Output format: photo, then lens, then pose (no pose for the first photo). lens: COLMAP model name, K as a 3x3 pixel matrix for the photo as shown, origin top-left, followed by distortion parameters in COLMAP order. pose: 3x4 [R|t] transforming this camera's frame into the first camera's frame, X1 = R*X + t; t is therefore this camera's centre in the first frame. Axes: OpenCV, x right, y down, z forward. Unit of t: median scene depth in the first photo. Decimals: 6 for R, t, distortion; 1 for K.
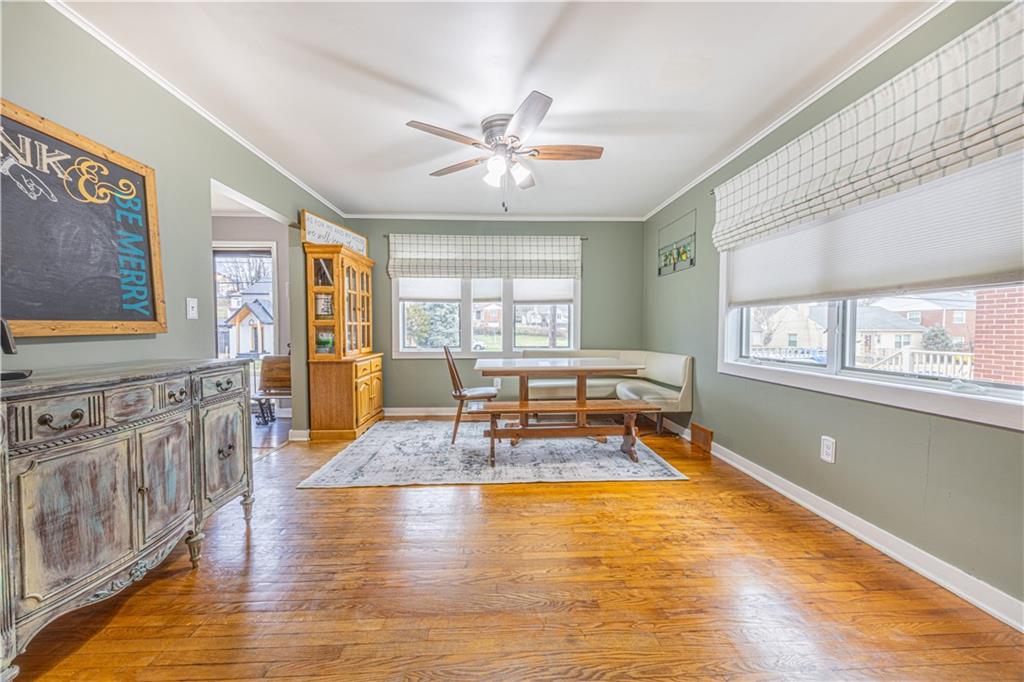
lens RADIAL K [[384.8, 0, 515.6], [0, 384.8, 342.6], [0, 0, 1]] dist [-0.004236, -0.000344]
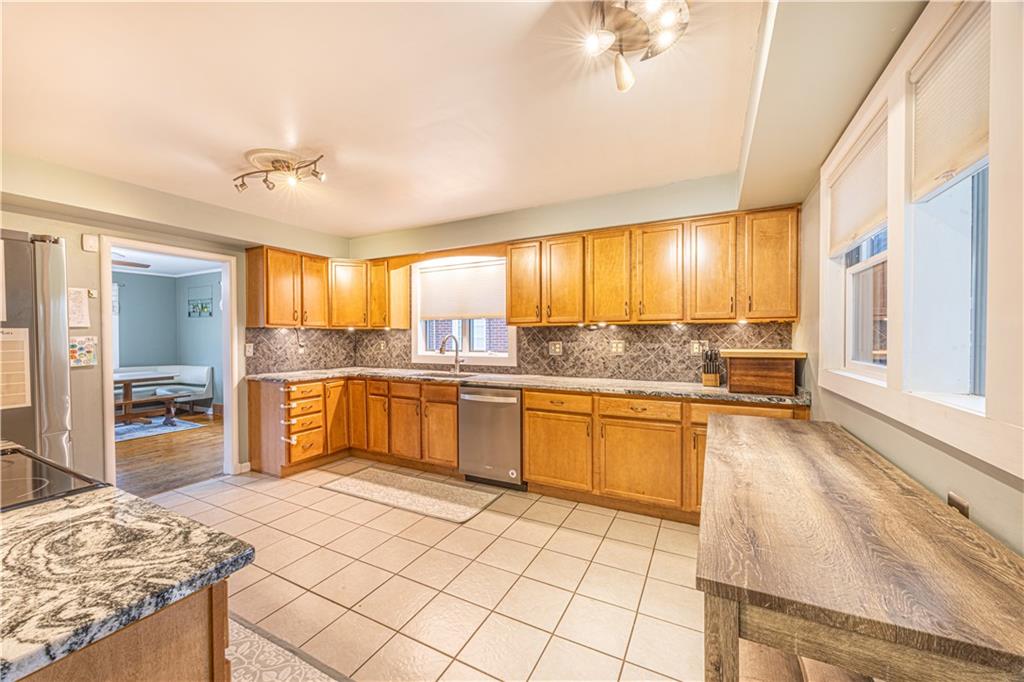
lens RADIAL K [[384.8, 0, 509.9], [0, 384.8, 338.4], [0, 0, 1]] dist [-0.004236, -0.000344]
pose [[0.510504, -0.010070, 0.859817, -0.391308], [0.034593, 0.999362, -0.008835, -0.033653], [-0.859180, 0.034254, 0.510526, -1.179394]]
